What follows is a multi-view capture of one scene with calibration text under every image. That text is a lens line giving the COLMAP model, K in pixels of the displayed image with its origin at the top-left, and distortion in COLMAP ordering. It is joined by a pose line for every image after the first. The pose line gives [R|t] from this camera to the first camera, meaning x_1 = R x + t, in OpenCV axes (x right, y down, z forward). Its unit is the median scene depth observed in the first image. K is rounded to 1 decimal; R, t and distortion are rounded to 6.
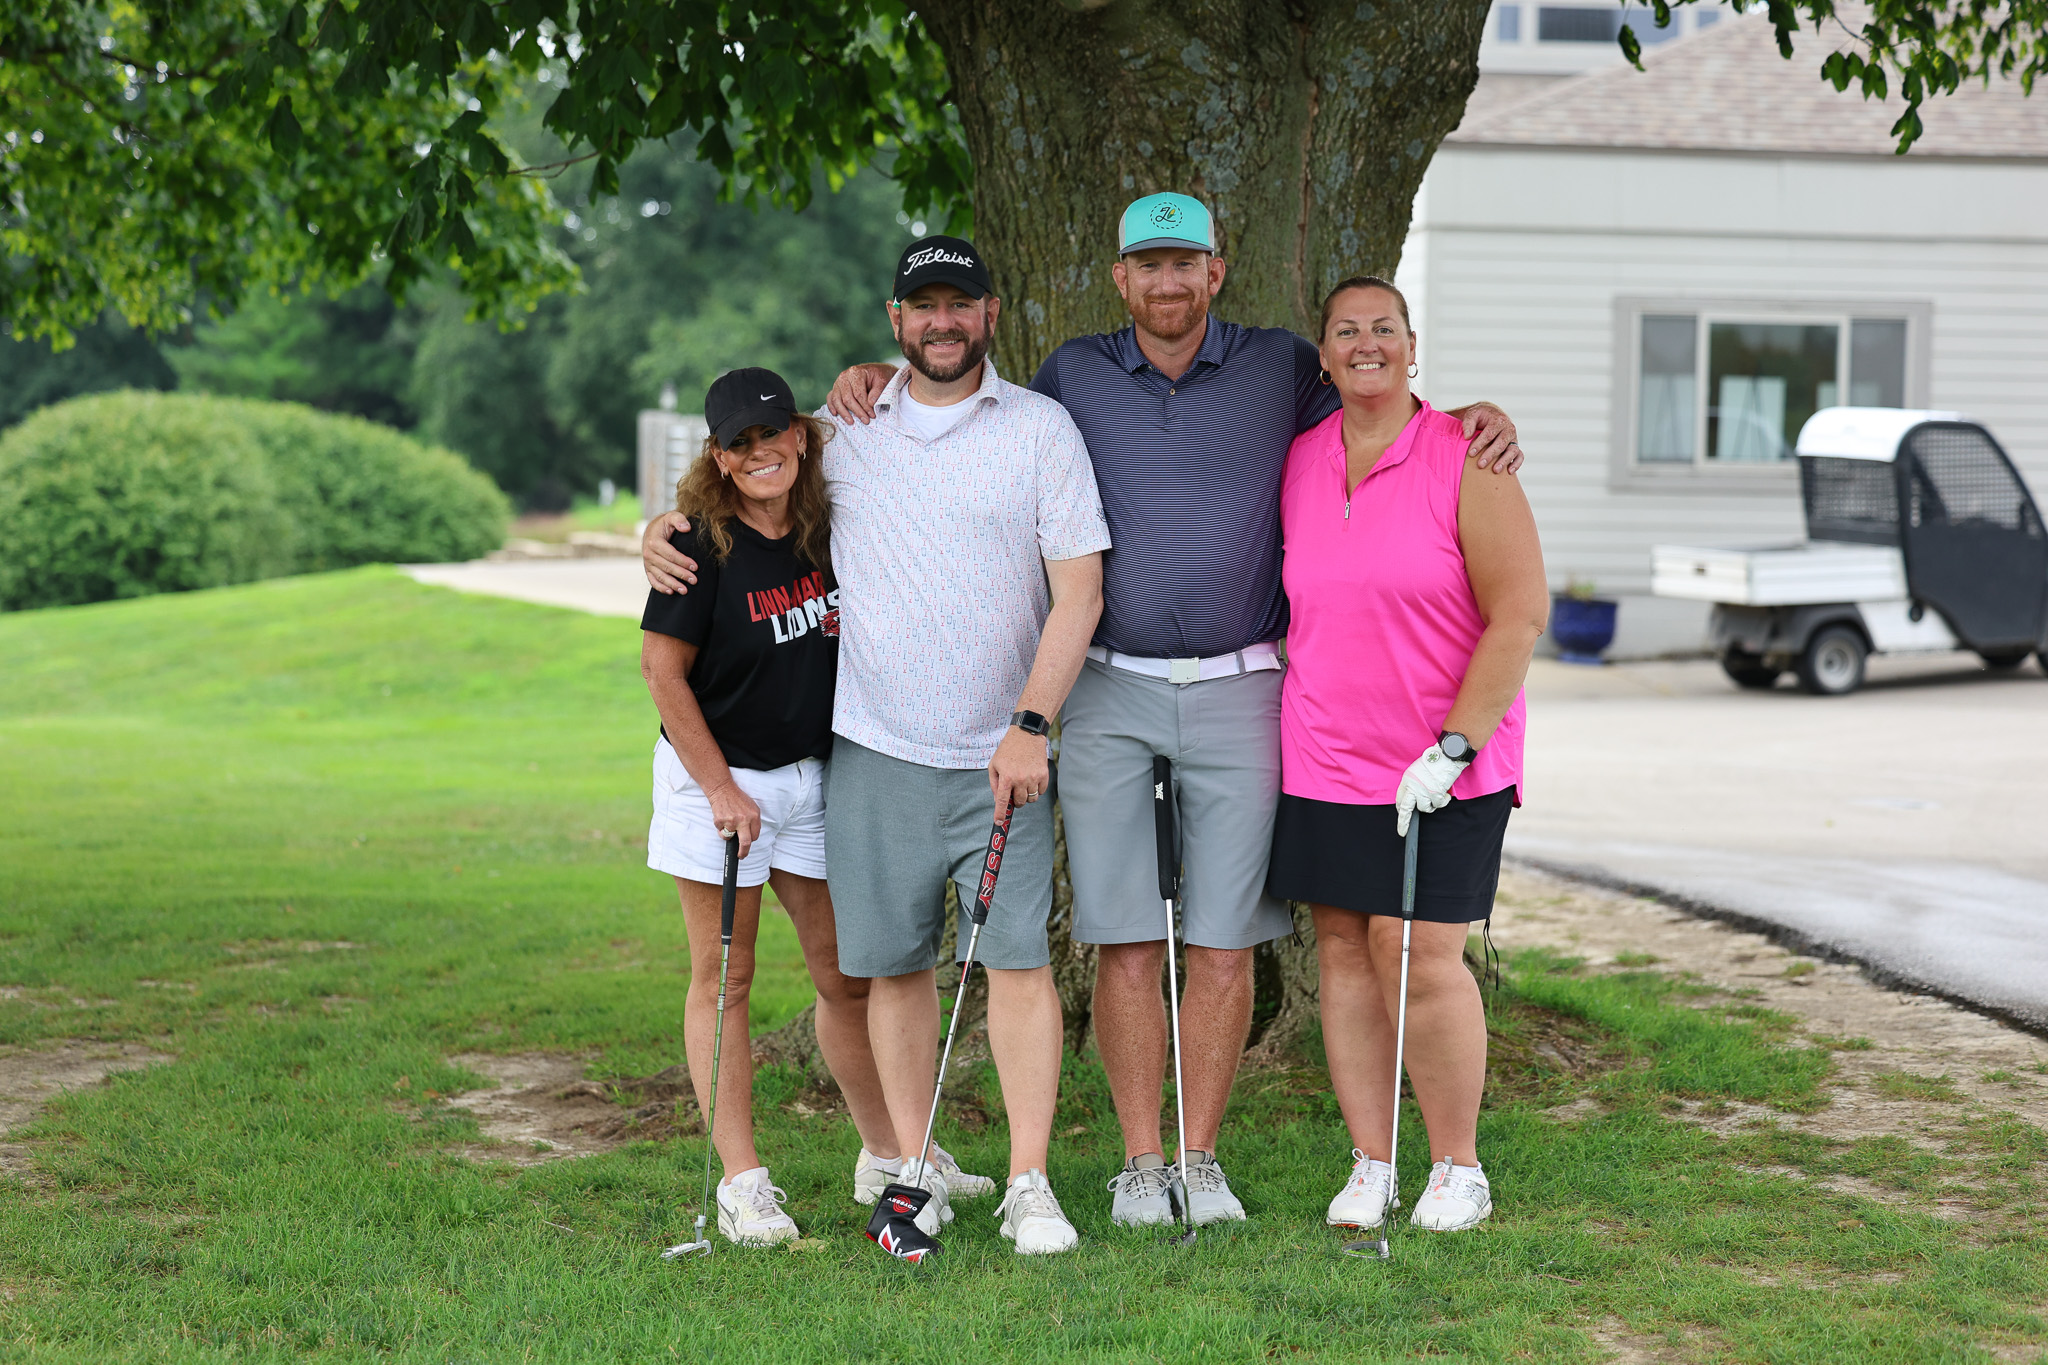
lens RADIAL K [[4678.8, 0, 1024.0], [0, 4678.8, 682.5], [0, 0, 1]] dist [-0.073372, -0.062171]
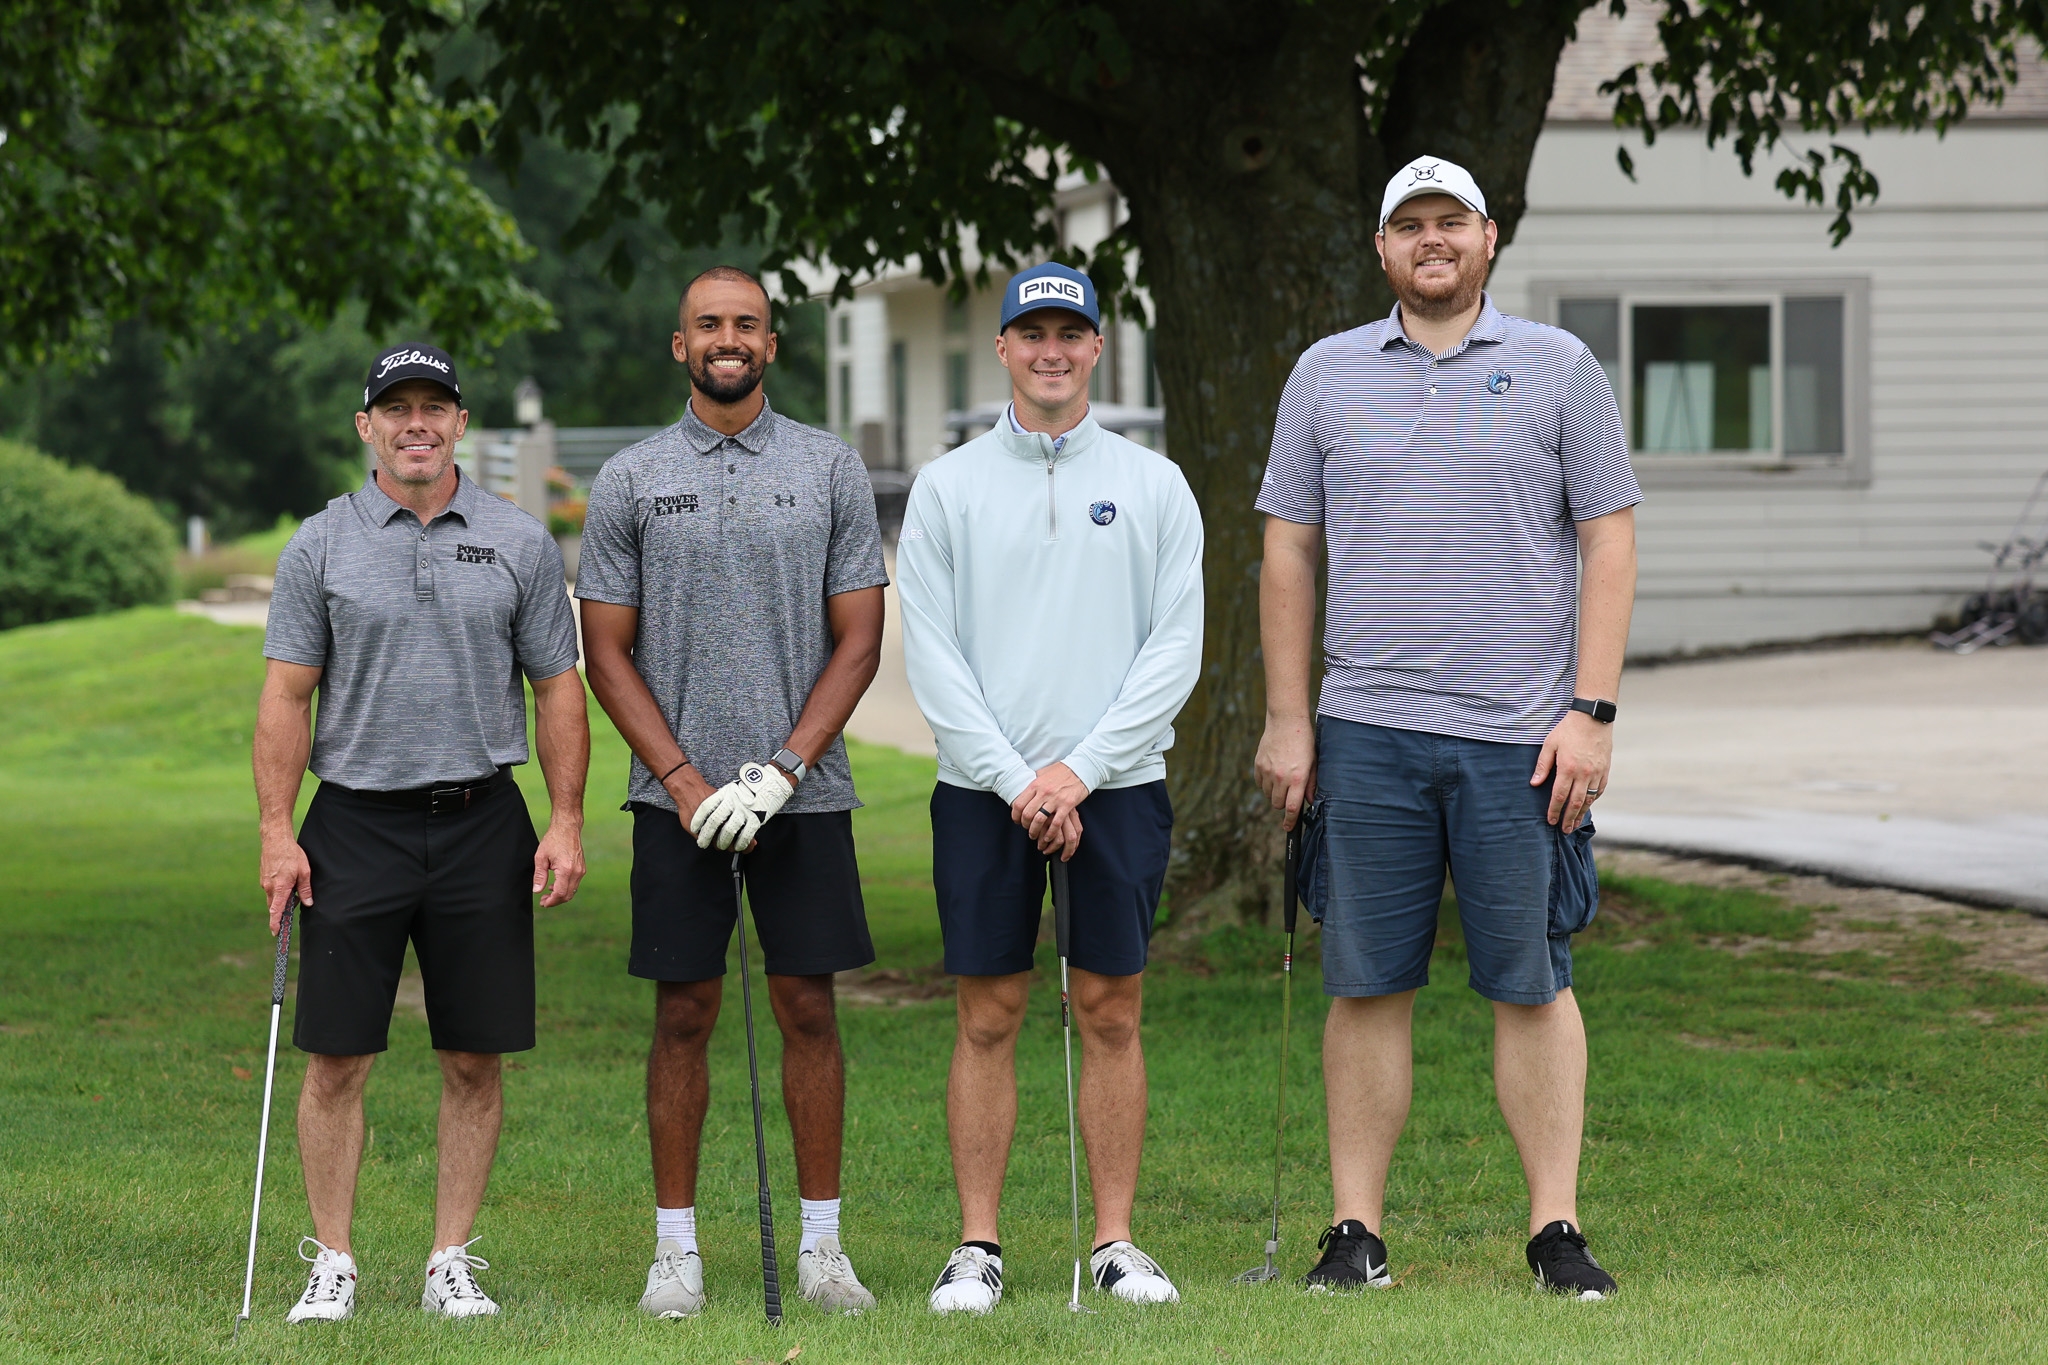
lens RADIAL K [[6274.0, 0, 822.7], [0, 6274.0, 609.9], [0, 0, 1]] dist [-0.022258, 0.136613]
pose [[0.999329, -0.027244, 0.024501, -0.156786], [0.027782, 0.999375, -0.021867, 0.021609], [-0.023890, 0.022533, 0.999461, -0.822099]]
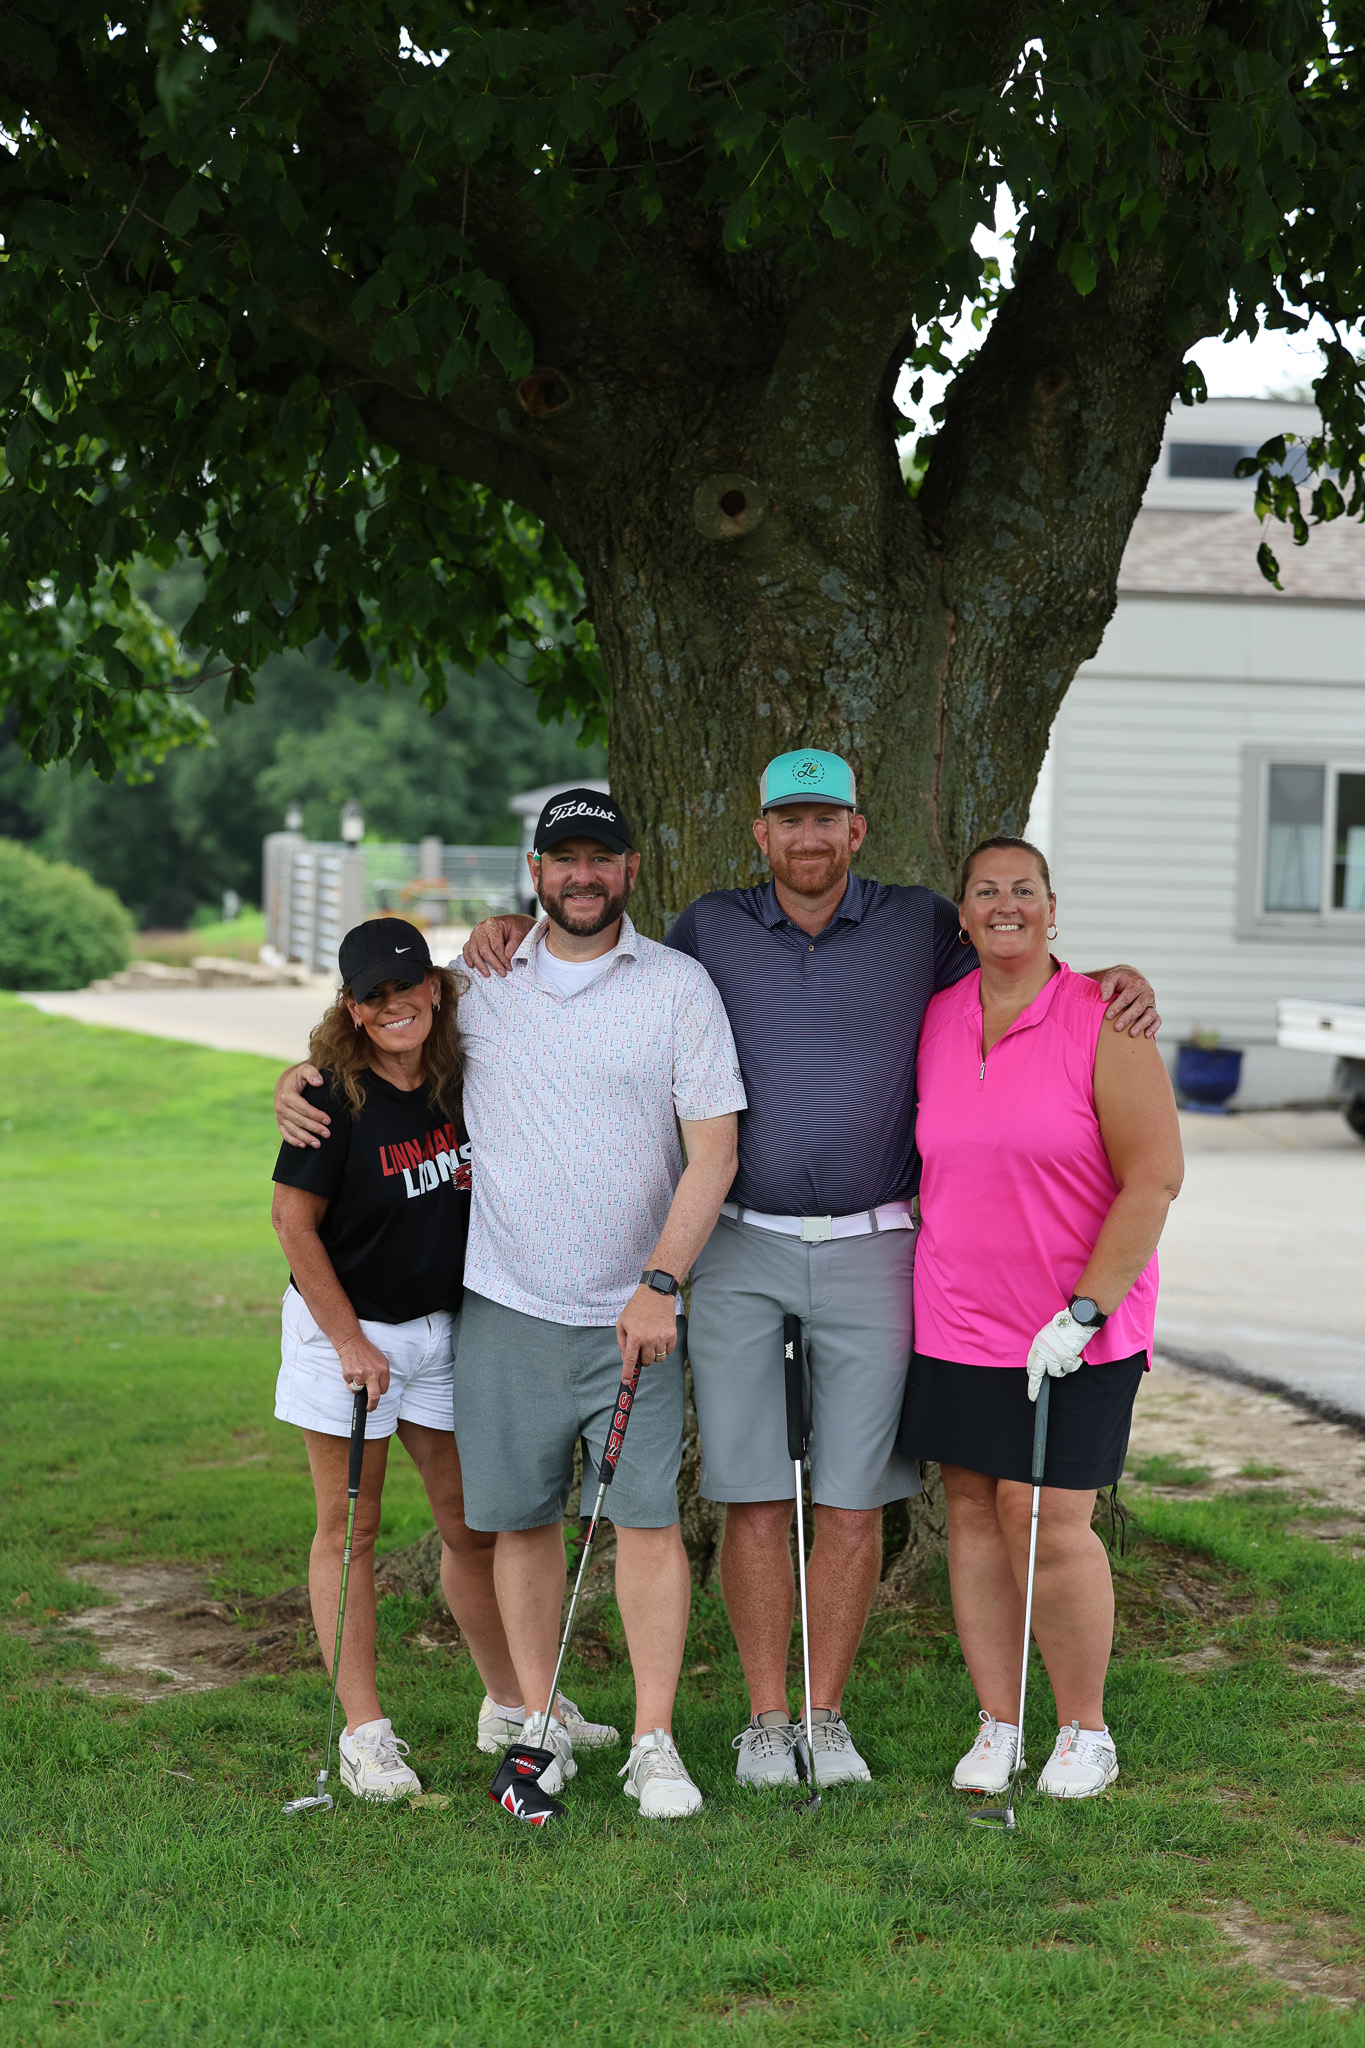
lens RADIAL K [[4678.8, 0, 682.5], [0, 4678.8, 1024.0], [0, 0, 1]] dist [-0.073372, -0.062171]
pose [[0.999886, 0.012931, 0.007822, -0.002044], [-0.012823, 0.999824, -0.013721, -0.025821], [-0.007998, 0.013619, 0.999875, 0.003941]]
